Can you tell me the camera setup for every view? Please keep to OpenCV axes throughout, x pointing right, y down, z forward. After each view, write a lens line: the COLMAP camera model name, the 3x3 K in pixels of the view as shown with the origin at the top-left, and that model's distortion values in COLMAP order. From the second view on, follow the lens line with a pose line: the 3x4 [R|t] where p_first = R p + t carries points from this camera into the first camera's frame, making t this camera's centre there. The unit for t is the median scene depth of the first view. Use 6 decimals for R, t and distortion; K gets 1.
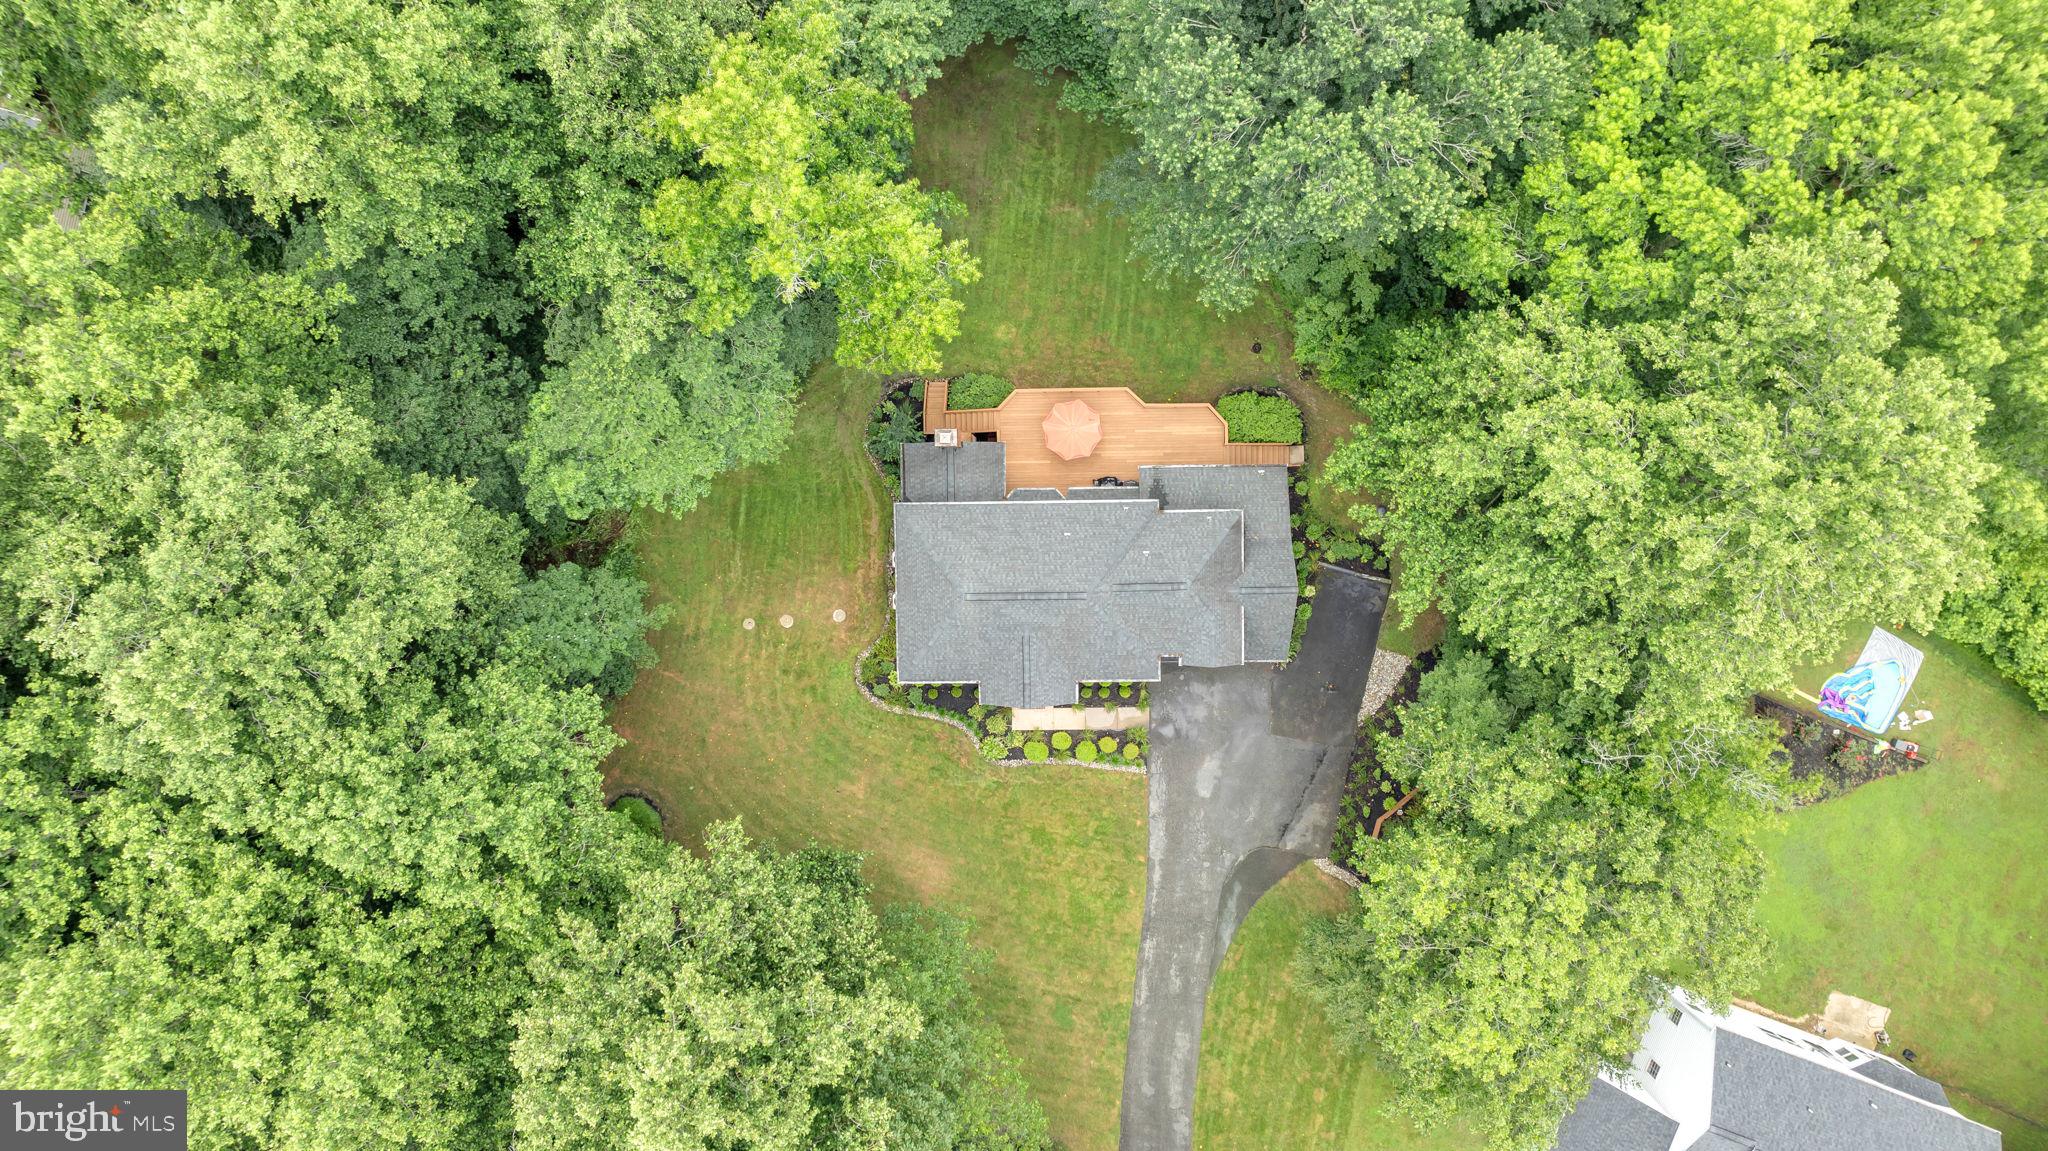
lens RADIAL K [[1425.4, 0, 1032.1], [0, 1425.4, 571.2], [0, 0, 1]] dist [-0.015144, 0.000332]
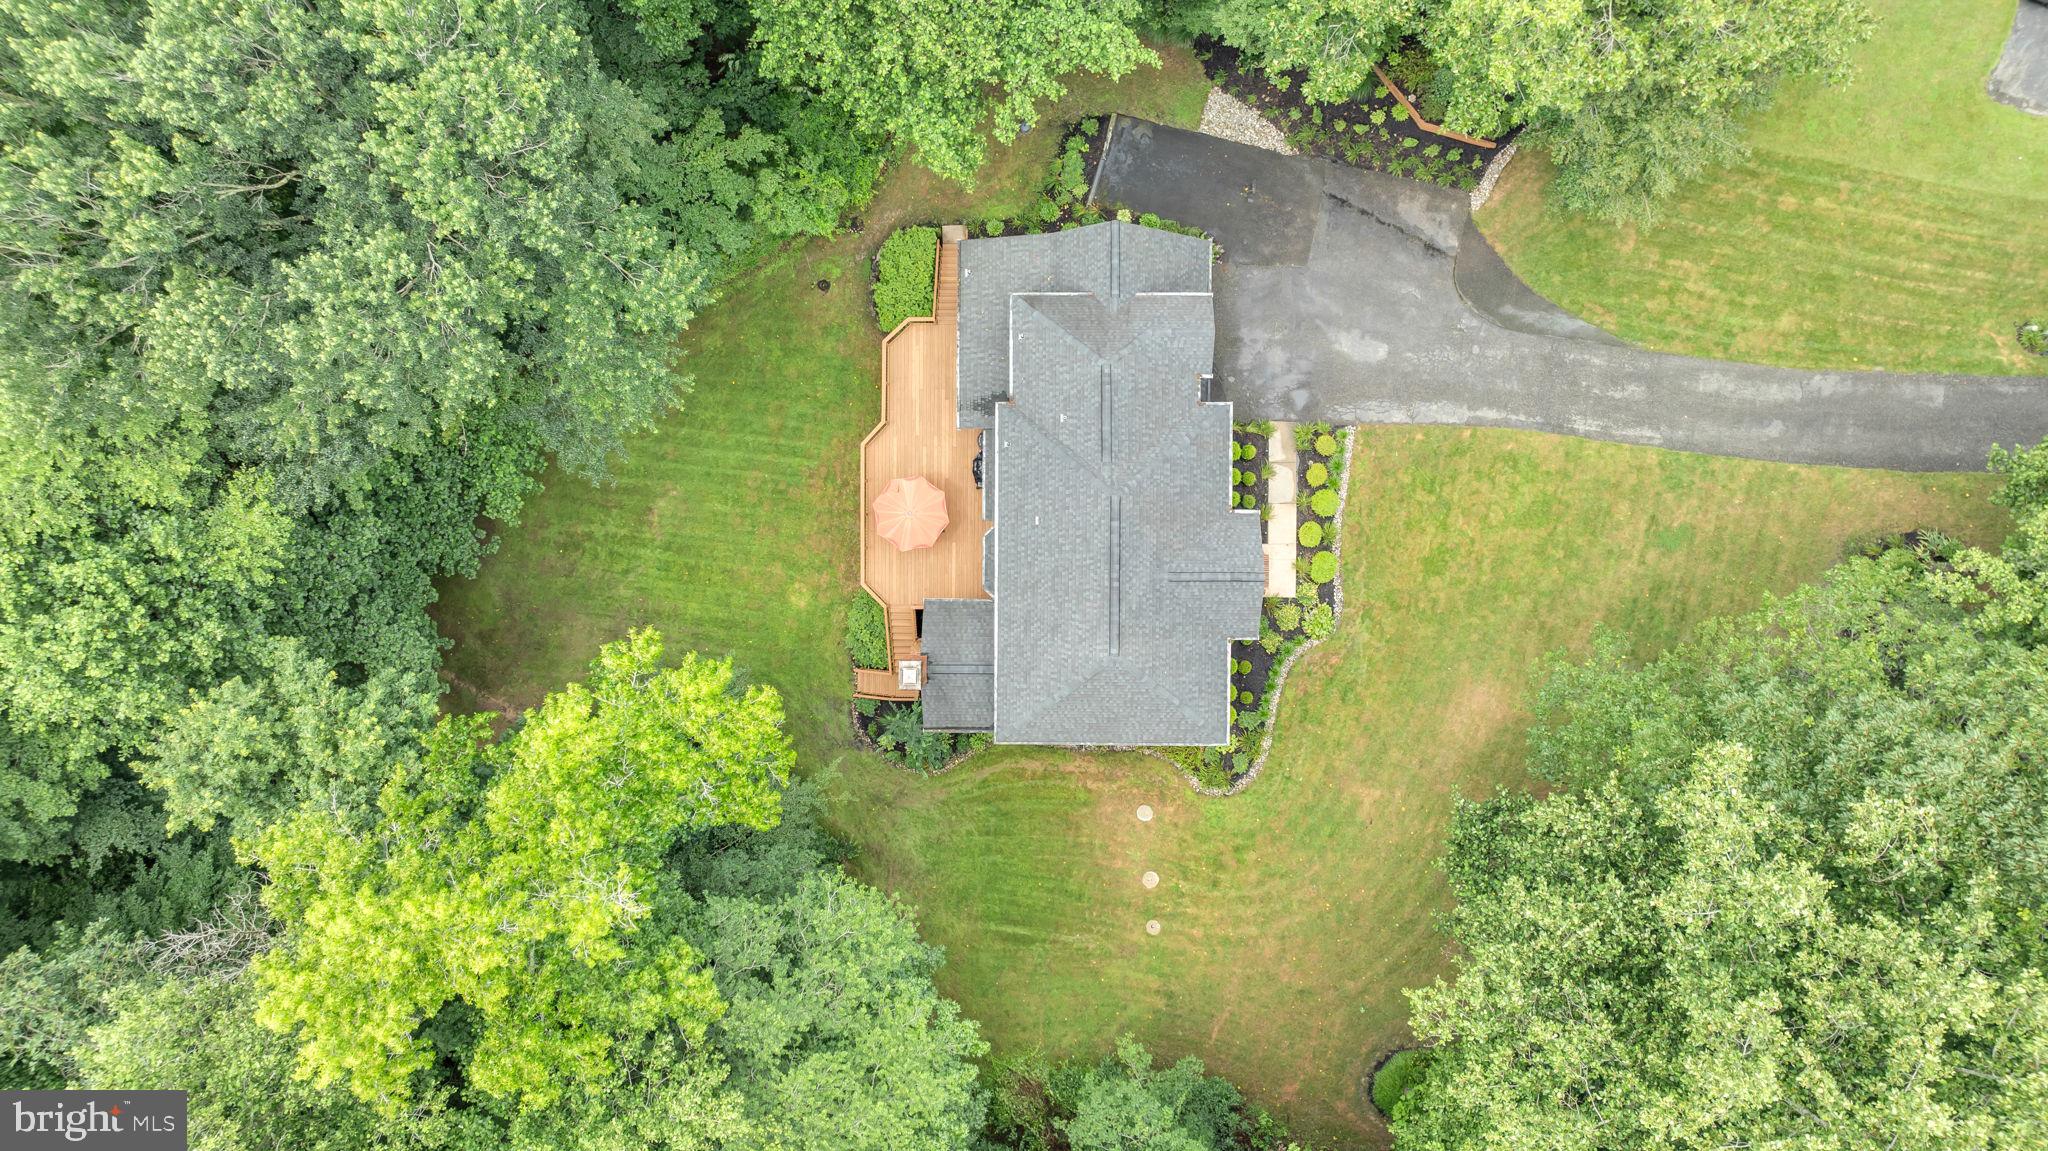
lens RADIAL K [[1425.4, 0, 1032.0], [0, 1425.4, 574.6], [0, 0, 1]] dist [-0.015144, 0.000332]
pose [[0.018512, -0.999826, -0.002102, -0.002641], [0.996353, 0.018622, -0.083273, 0.032712], [0.083298, -0.000553, 0.996525, 0.211508]]
